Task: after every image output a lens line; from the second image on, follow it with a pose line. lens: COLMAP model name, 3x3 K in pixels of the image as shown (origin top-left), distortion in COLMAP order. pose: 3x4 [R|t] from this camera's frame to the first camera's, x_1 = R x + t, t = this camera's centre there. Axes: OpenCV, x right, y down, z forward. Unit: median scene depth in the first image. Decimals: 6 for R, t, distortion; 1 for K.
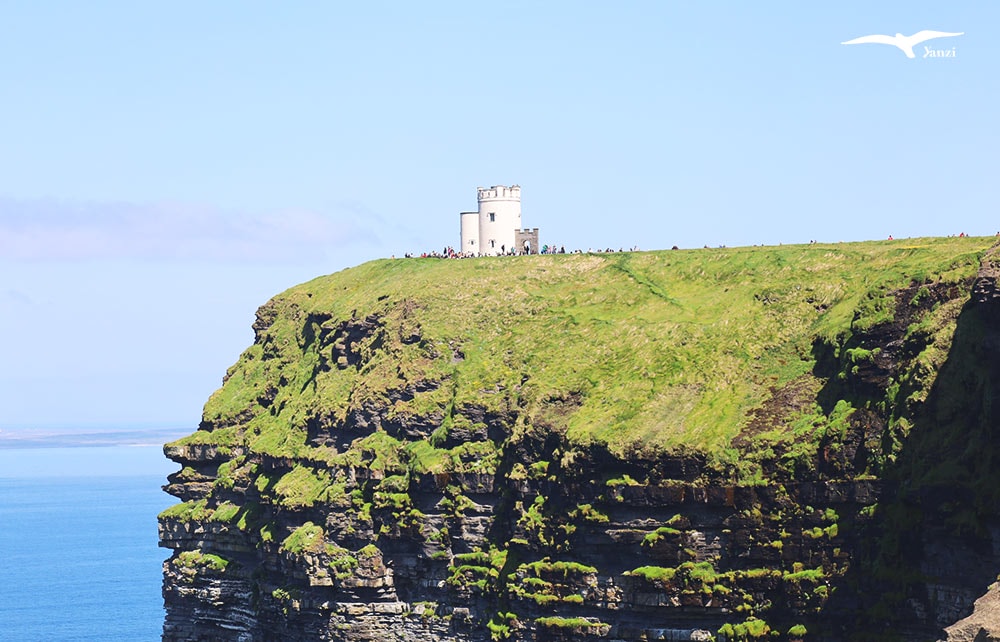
lens RADIAL K [[2989.6, 0, 500.0], [0, 2989.6, 321.0], [0, 0, 1]] dist [-0.012769, 0.474405]
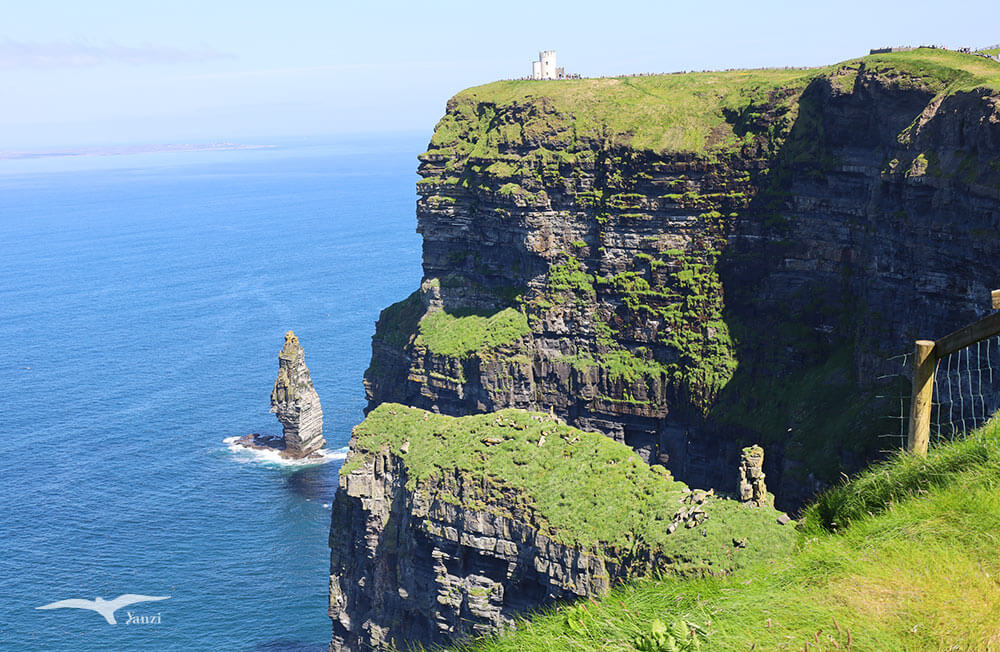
lens RADIAL K [[1300.1, 0, 482.5], [0, 1300.1, 328.4], [0, 0, 1]] dist [0.003687, -0.026921]
pose [[0.979801, -0.054270, 0.192473, -0.335245], [0.019076, 0.983448, 0.180186, -0.015097], [-0.199065, -0.172875, 0.964618, -0.141725]]
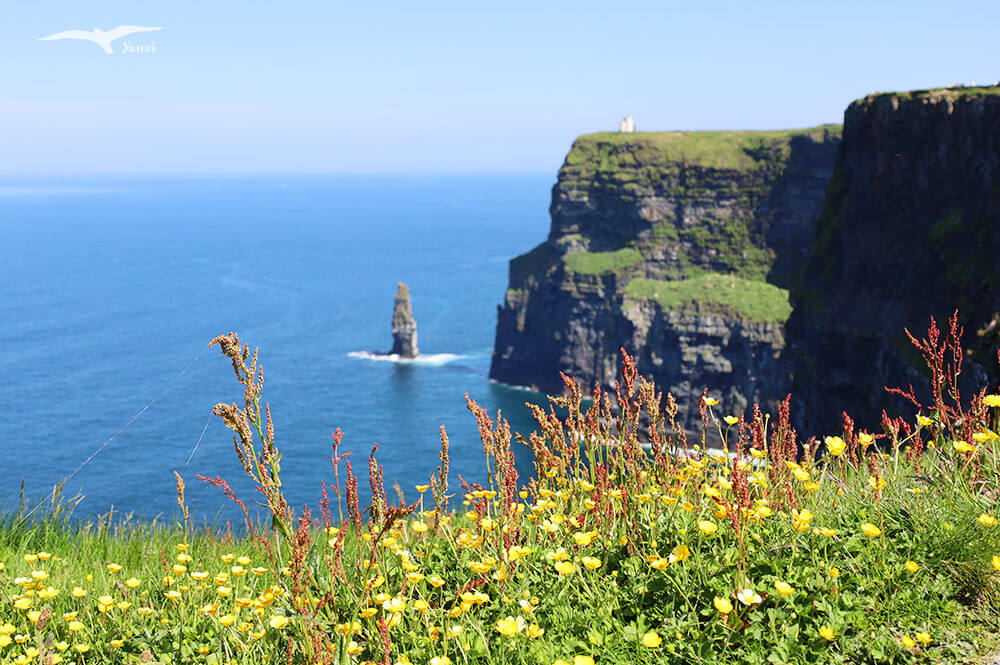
lens RADIAL K [[1181.3, 0, 500.0], [0, 1181.3, 332.5], [0, 0, 1]] dist [0.006284, -0.010669]
pose [[0.885212, -0.058120, 0.461543, -1.293559], [-0.016805, 0.987522, 0.156585, 0.005800], [-0.464884, -0.146367, 0.873189, -0.764321]]
